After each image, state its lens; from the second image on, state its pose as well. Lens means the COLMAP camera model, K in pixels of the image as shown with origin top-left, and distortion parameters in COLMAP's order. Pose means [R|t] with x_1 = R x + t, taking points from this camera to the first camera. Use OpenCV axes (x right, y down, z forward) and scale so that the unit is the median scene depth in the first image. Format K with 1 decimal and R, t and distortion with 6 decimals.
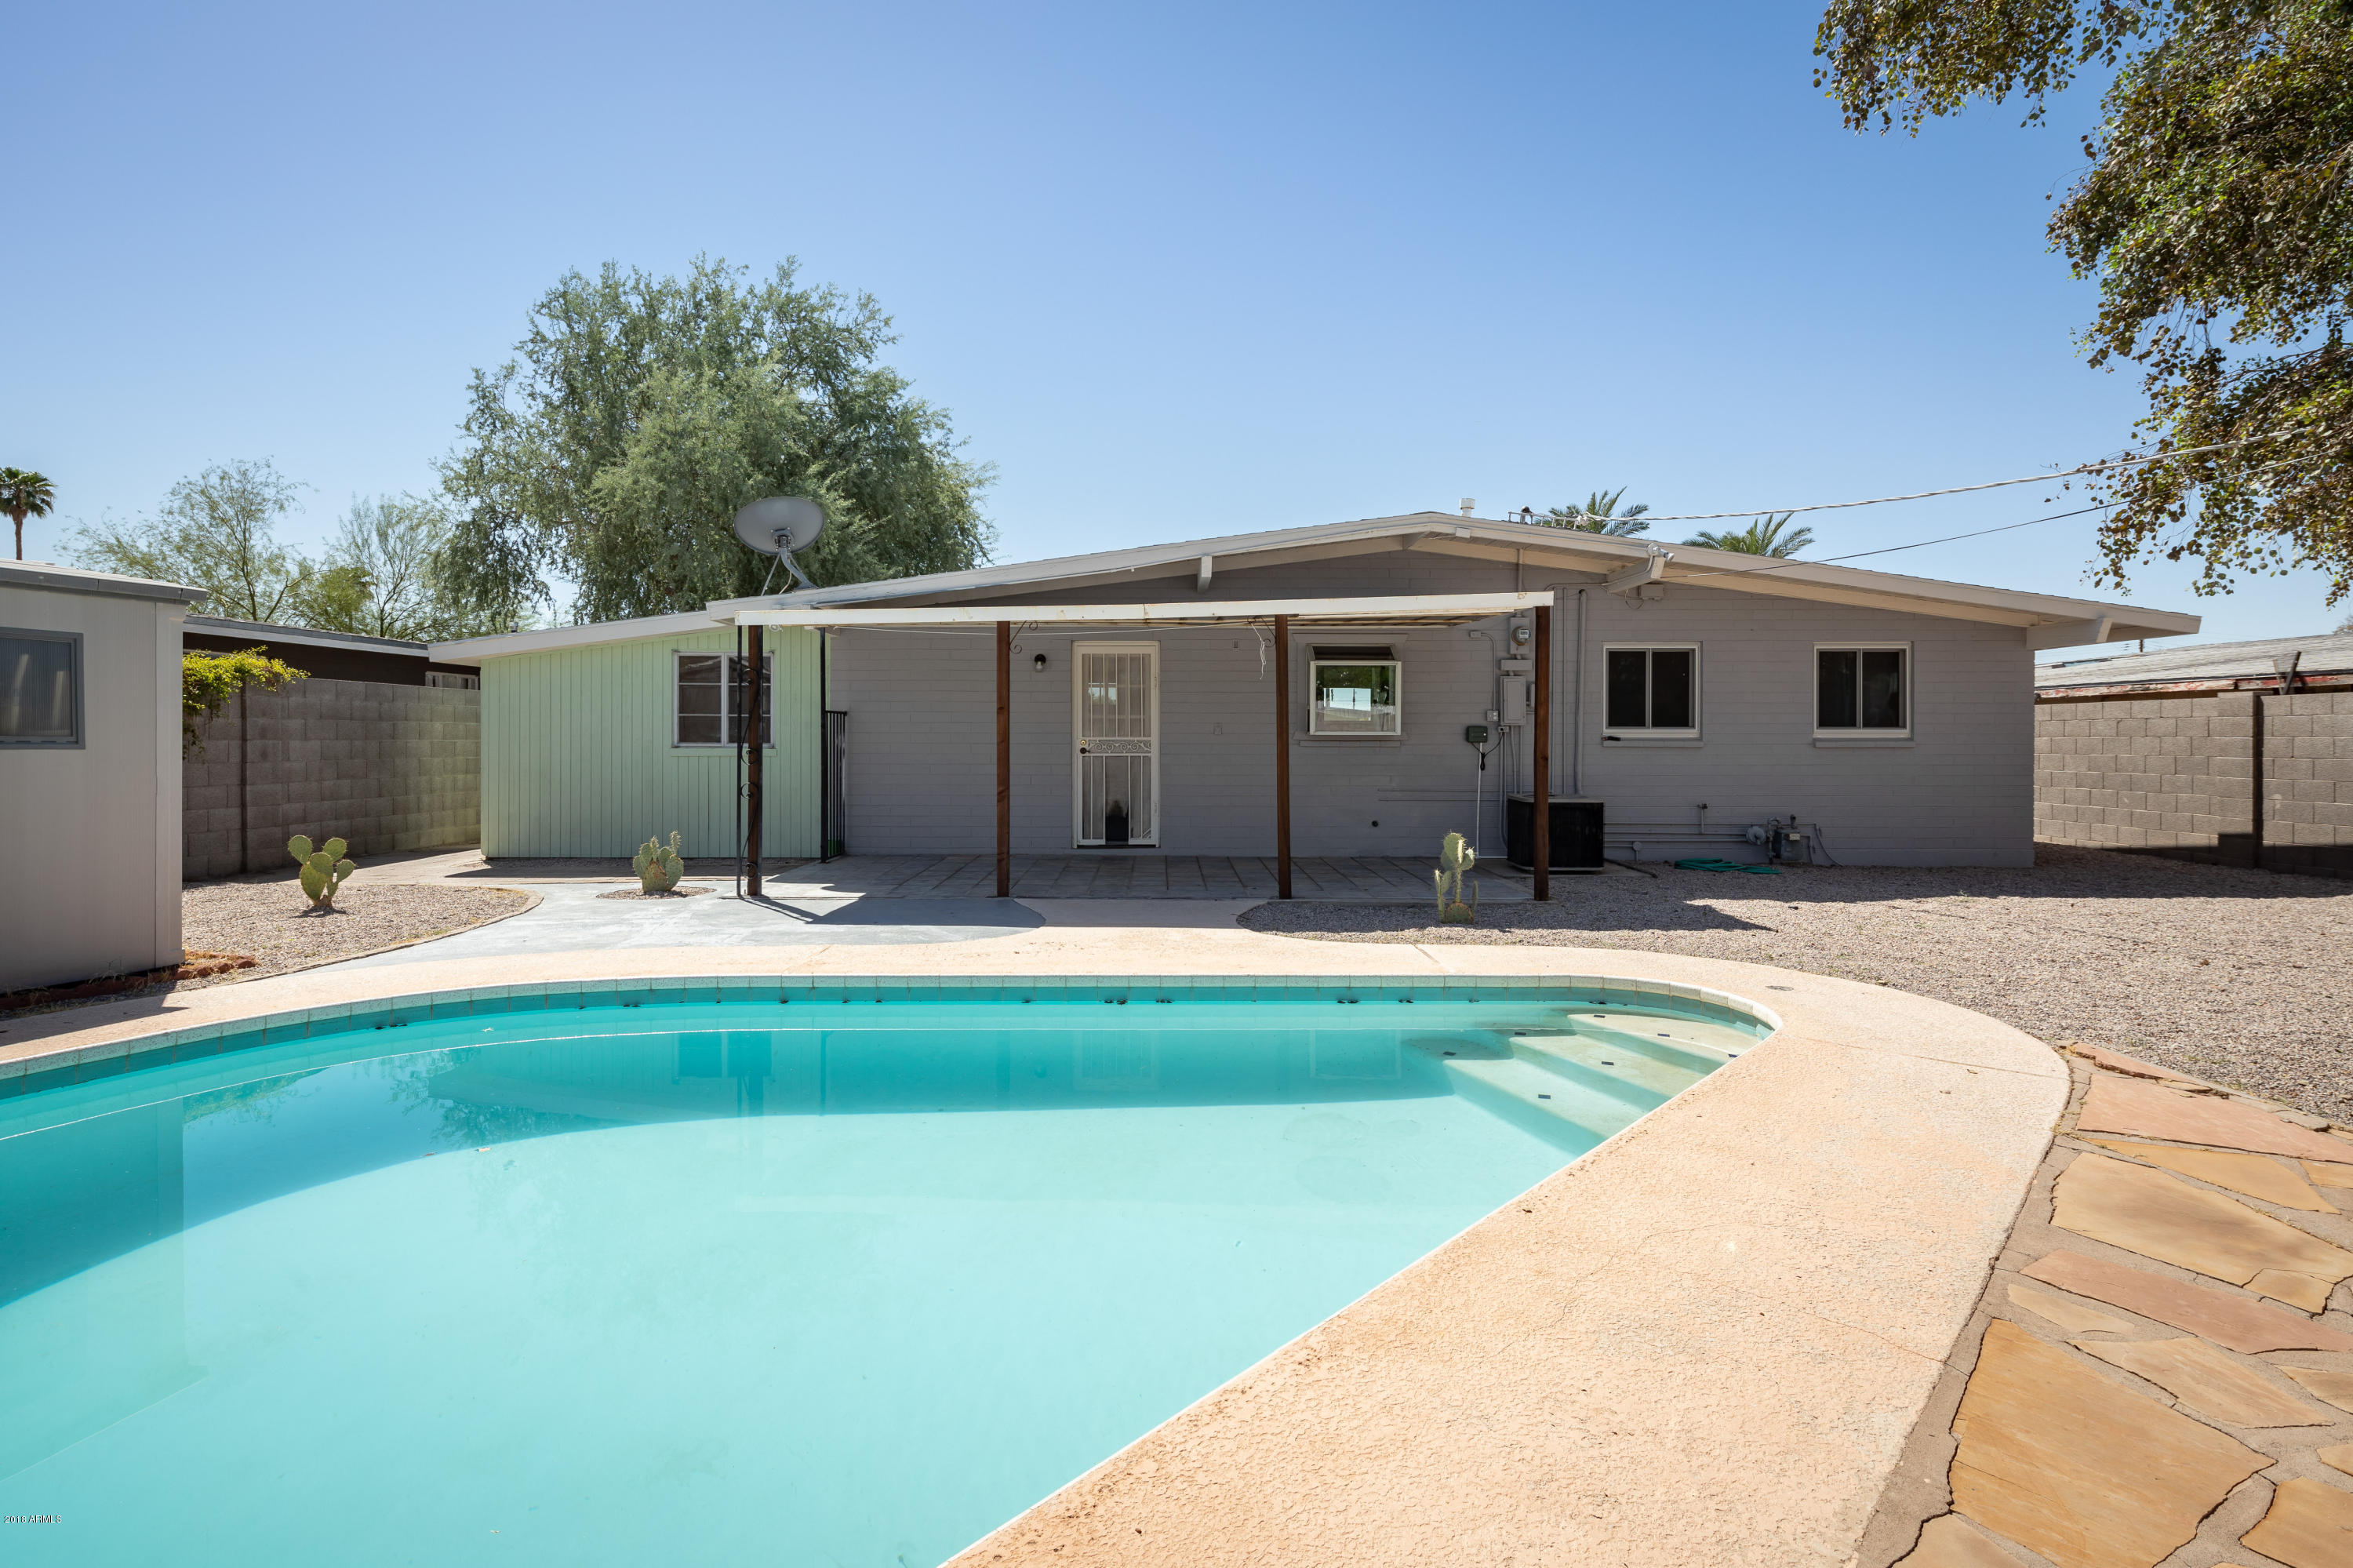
lens RADIAL K [[1172.8, 0, 1183.9], [0, 1172.8, 753.6], [0, 0, 1]] dist [0.003630, -0.001240]
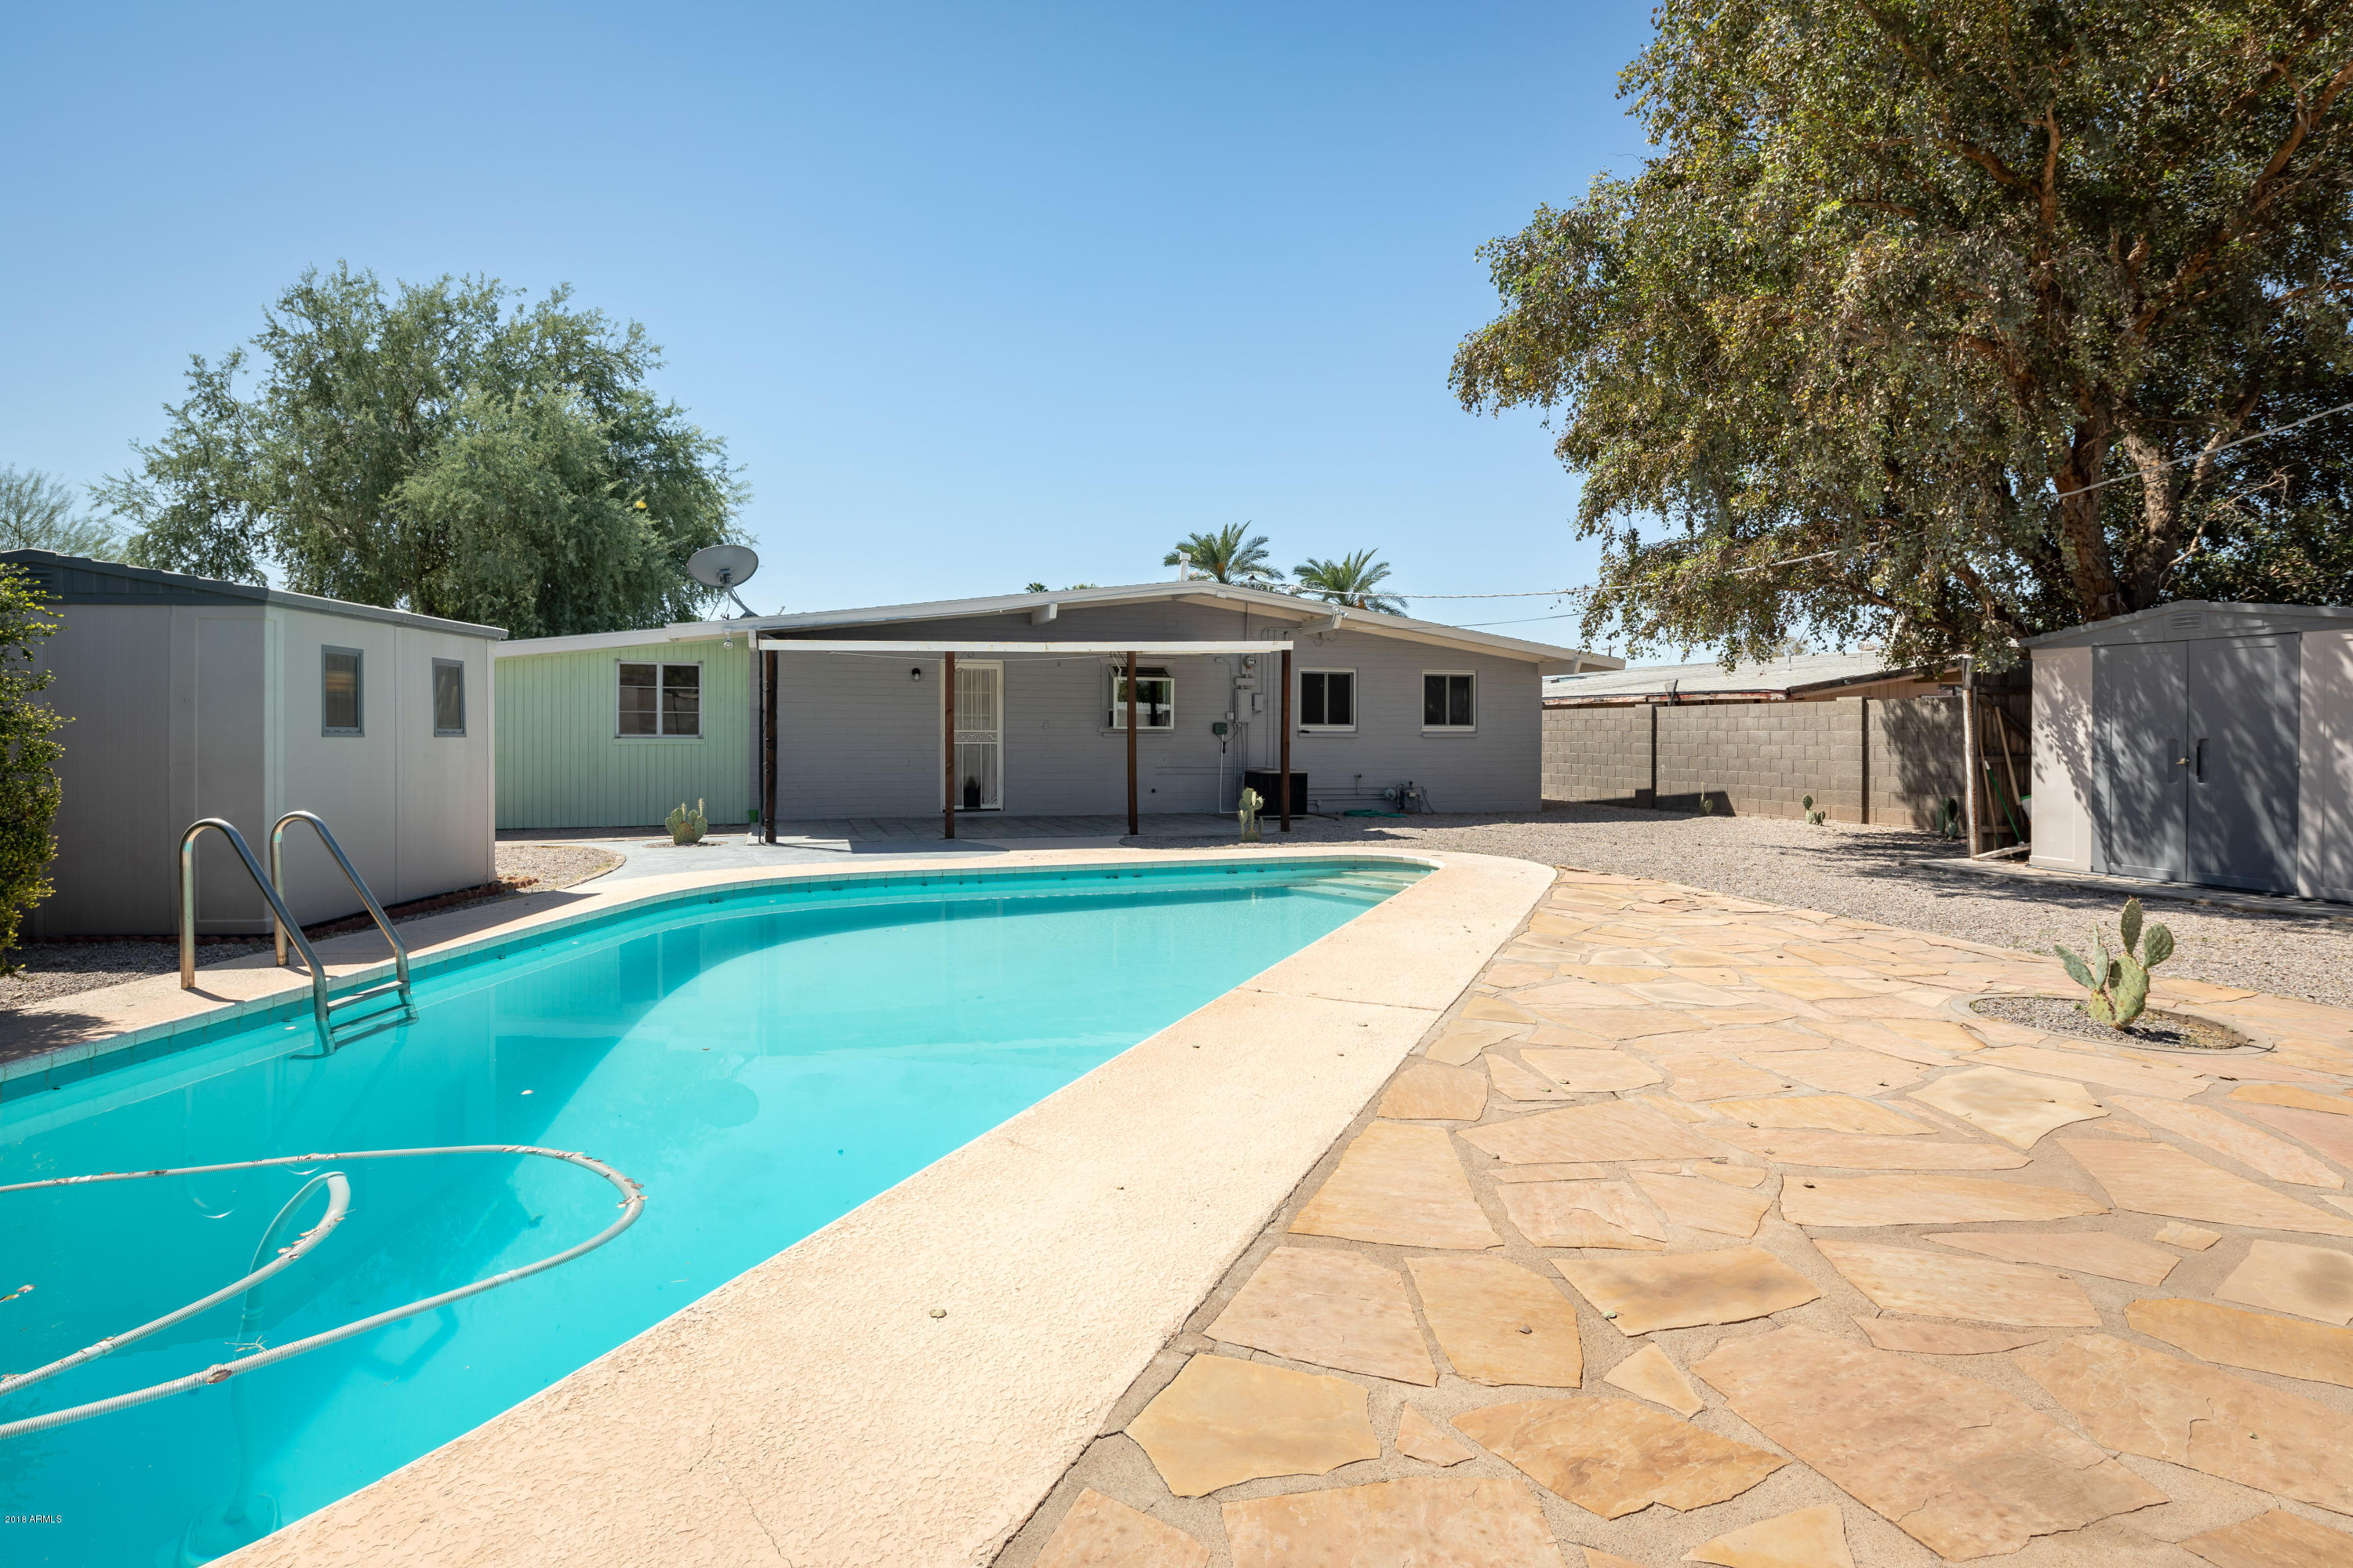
lens RADIAL K [[1143.4, 0, 1176.5], [0, 1143.4, 784.0], [0, 0, 1]] dist [0.001665, -0.017923]
pose [[0.949129, -0.012889, 0.314623, -0.250689], [0.002278, 0.999417, 0.034071, 0.003887], [-0.314879, -0.031621, 0.948605, -0.337668]]
